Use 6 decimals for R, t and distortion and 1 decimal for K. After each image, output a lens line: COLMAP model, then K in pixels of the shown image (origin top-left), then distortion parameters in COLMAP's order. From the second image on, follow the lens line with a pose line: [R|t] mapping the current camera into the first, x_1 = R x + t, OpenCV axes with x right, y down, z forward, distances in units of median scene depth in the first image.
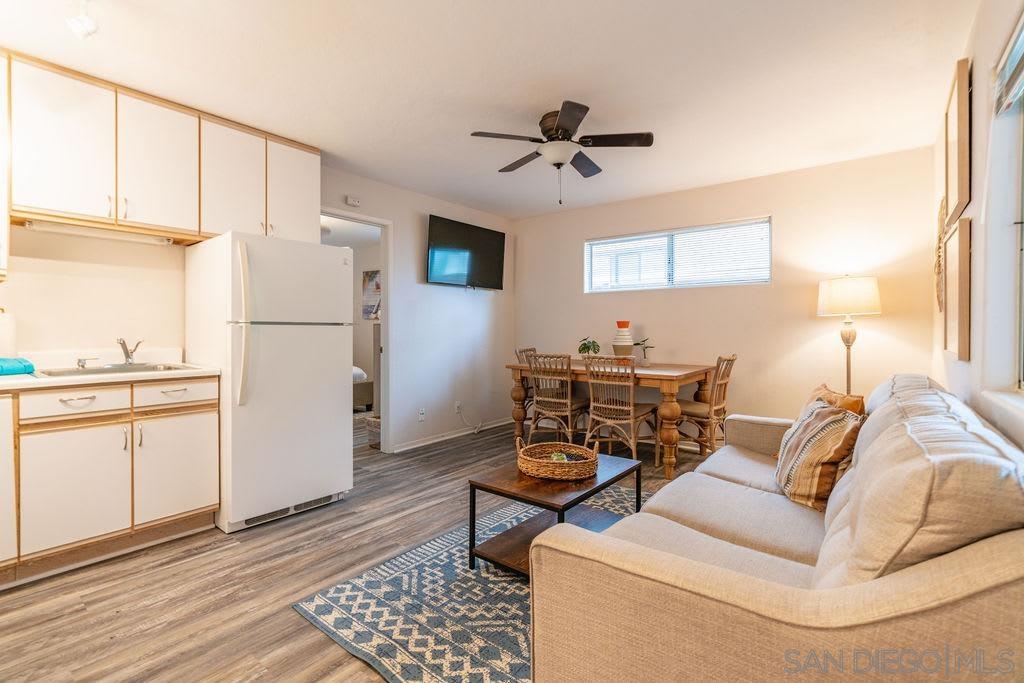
lens RADIAL K [[465.2, 0, 514.3], [0, 465.2, 326.9], [0, 0, 1]] dist [-0.012046, 0.003671]
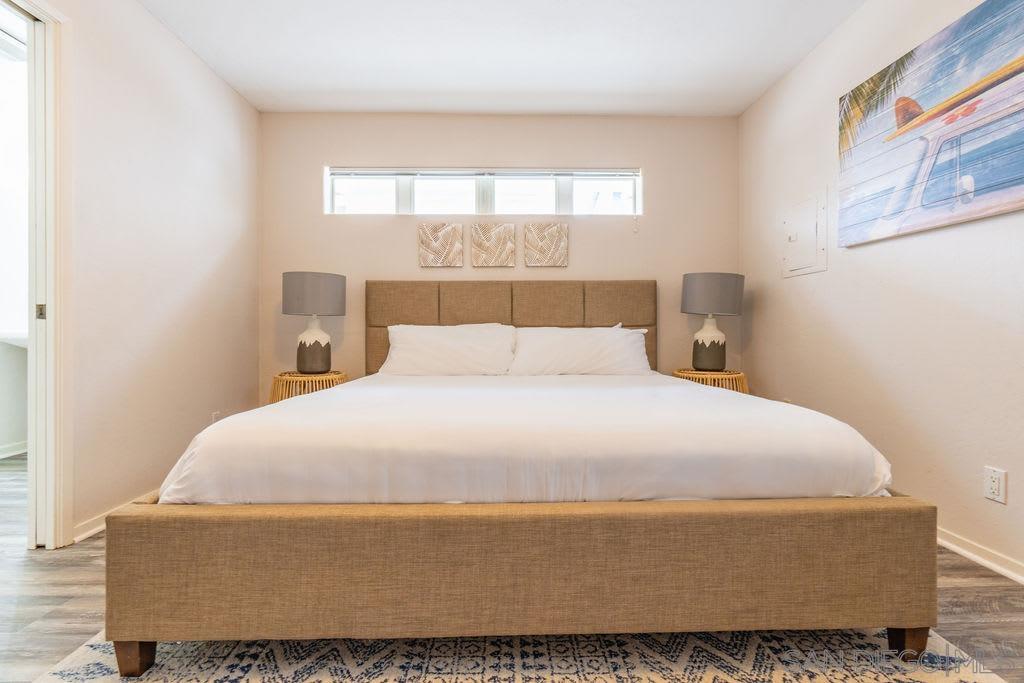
lens RADIAL K [[465.2, 0, 514.0], [0, 465.2, 337.0], [0, 0, 1]] dist [-0.012046, 0.003671]
pose [[0.635216, -0.003302, -0.772327, -0.642256], [0.002602, 0.999994, -0.002134, 0.115679], [0.772330, -0.000654, 0.635221, 1.805931]]
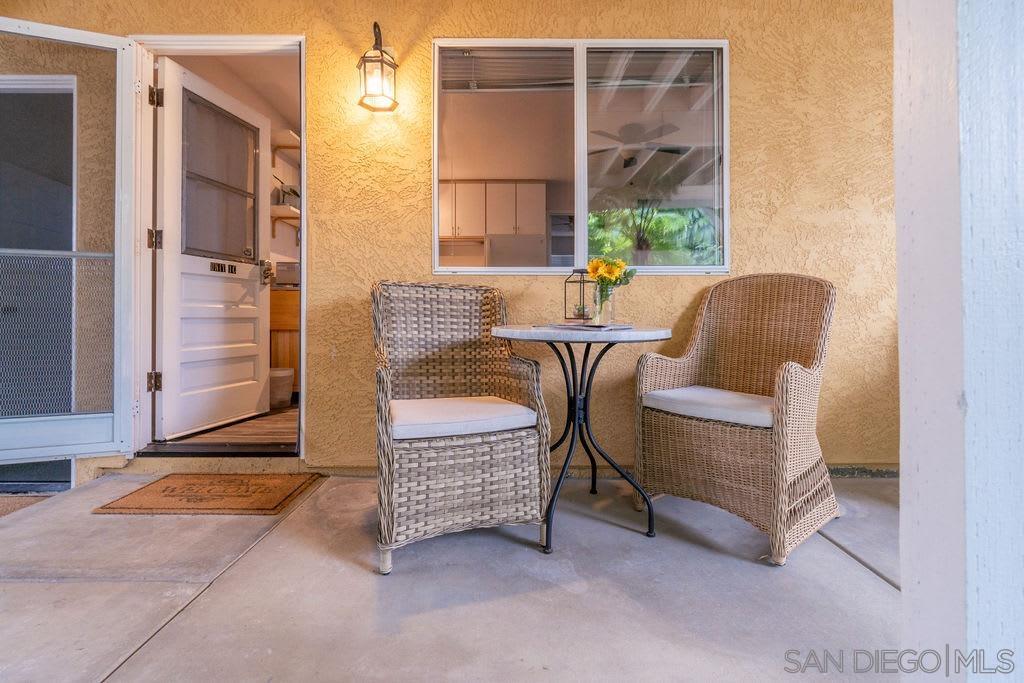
lens RADIAL K [[465.2, 0, 509.1], [0, 465.2, 314.4], [0, 0, 1]] dist [-0.012046, 0.003671]
pose [[0.618323, -0.002634, -0.785920, 1.148403], [0.005950, 0.999981, 0.001330, 0.164740], [0.785901, -0.005498, 0.618327, -0.267798]]
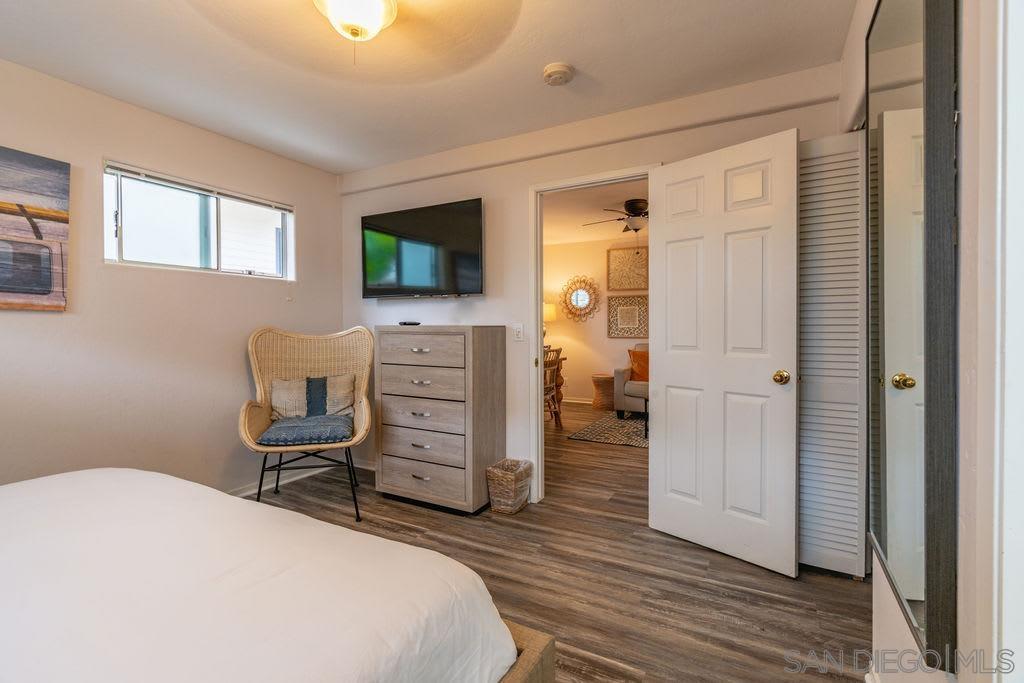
lens RADIAL K [[465.2, 0, 513.3], [0, 465.2, 333.8], [0, 0, 1]] dist [-0.012046, 0.003671]
pose [[-0.166862, -0.015368, 0.985860, -1.617262], [0.003691, 0.999862, 0.016211, -0.009247], [-0.985973, 0.006344, -0.166783, 1.893414]]
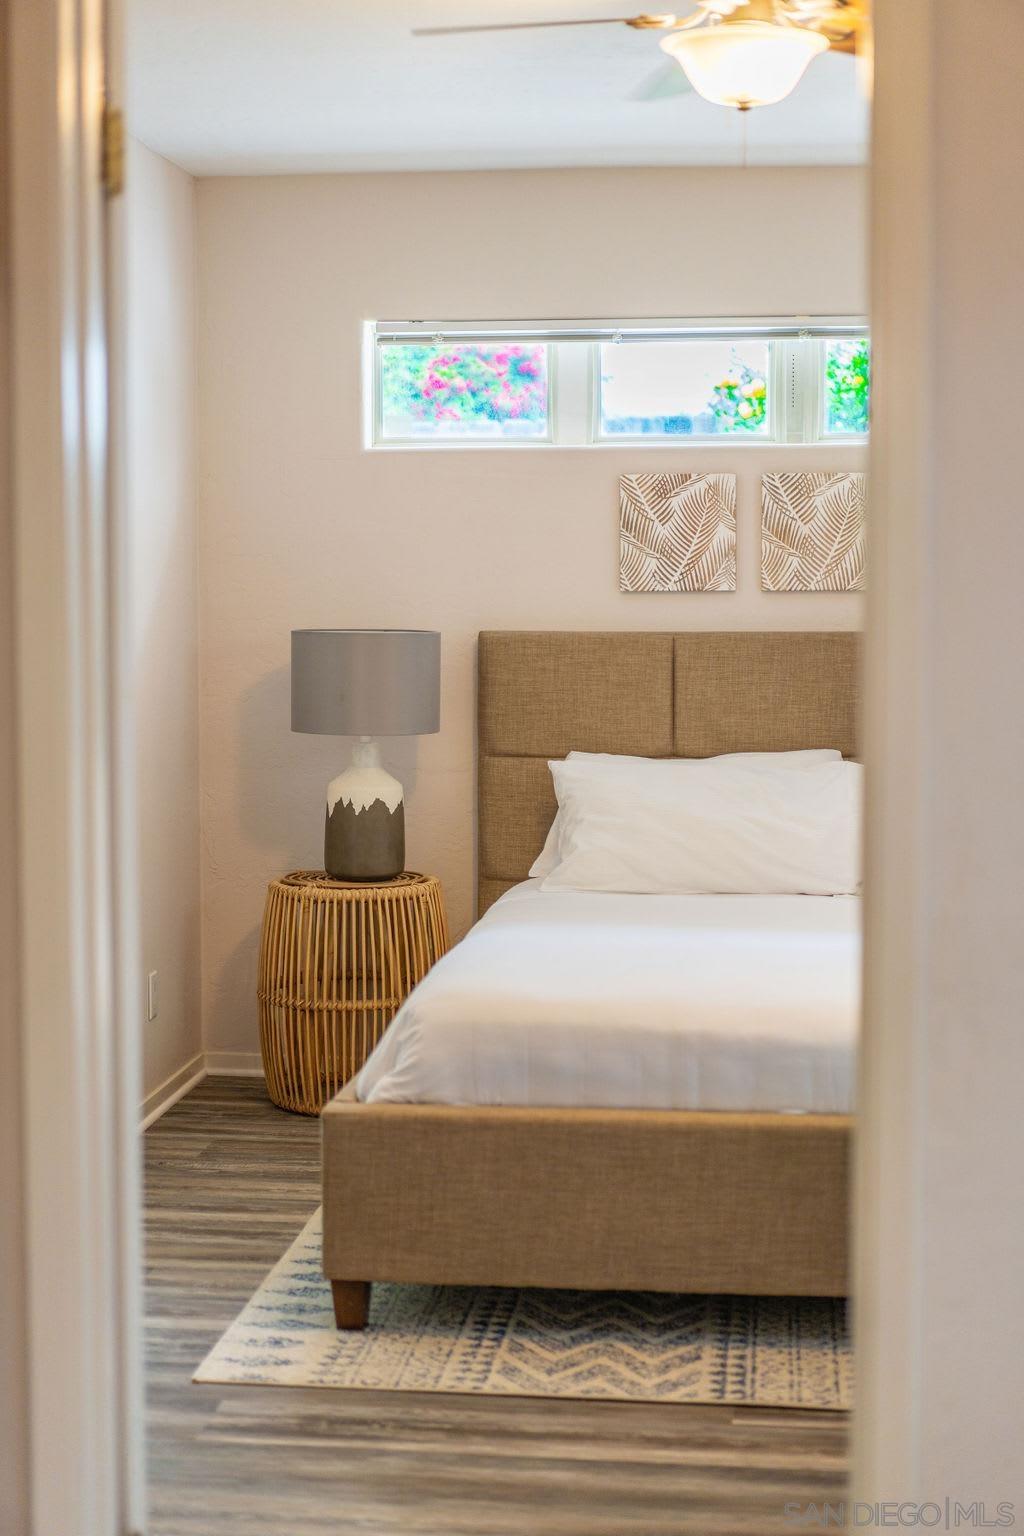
lens RADIAL K [[2467.1, 0, 505.6], [0, 2467.1, 758.8], [0, 0, 1]] dist [-0.021183, 0.000000]
pose [[0.520181, 0.052854, -0.852419, 0.255625], [0.001987, 0.998006, 0.063093, -0.062773], [0.854054, -0.034513, 0.519039, 1.042674]]
